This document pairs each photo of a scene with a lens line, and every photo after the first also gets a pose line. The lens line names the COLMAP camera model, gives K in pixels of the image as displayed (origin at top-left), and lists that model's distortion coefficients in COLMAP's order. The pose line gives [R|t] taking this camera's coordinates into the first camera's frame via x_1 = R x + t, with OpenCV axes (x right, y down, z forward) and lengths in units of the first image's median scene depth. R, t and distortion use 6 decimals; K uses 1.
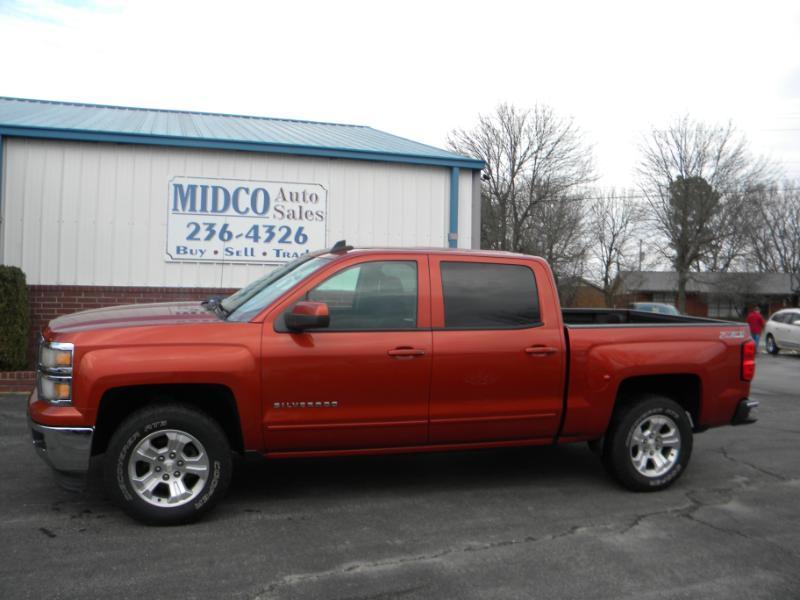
lens RADIAL K [[682.9, 0, 393.7], [0, 682.9, 297.8], [0, 0, 1]] dist [-0.194022, 0.180222]
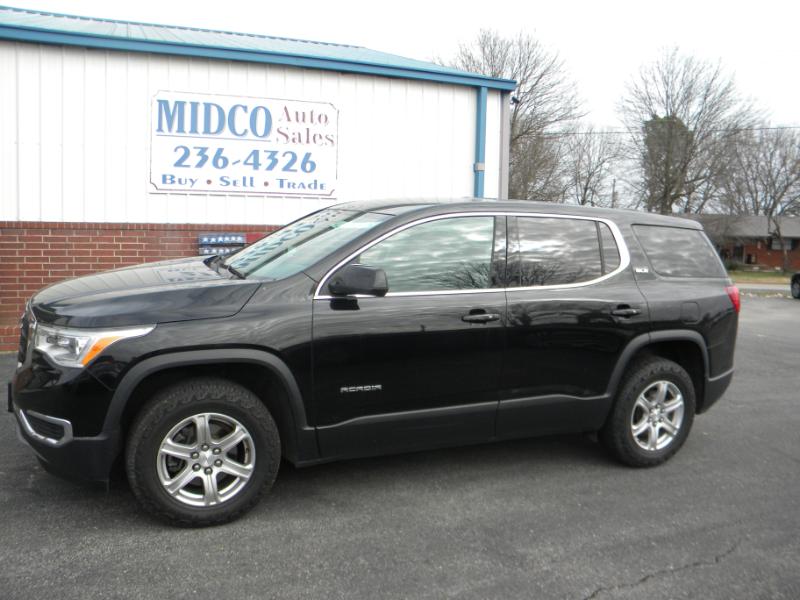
lens RADIAL K [[682.9, 0, 393.7], [0, 682.9, 297.8], [0, 0, 1]] dist [-0.194022, 0.180222]
pose [[0.998585, 0.001565, 0.053160, -0.075860], [-0.006405, 0.995830, 0.091006, -0.000776], [-0.052796, -0.091218, 0.994430, 0.137718]]
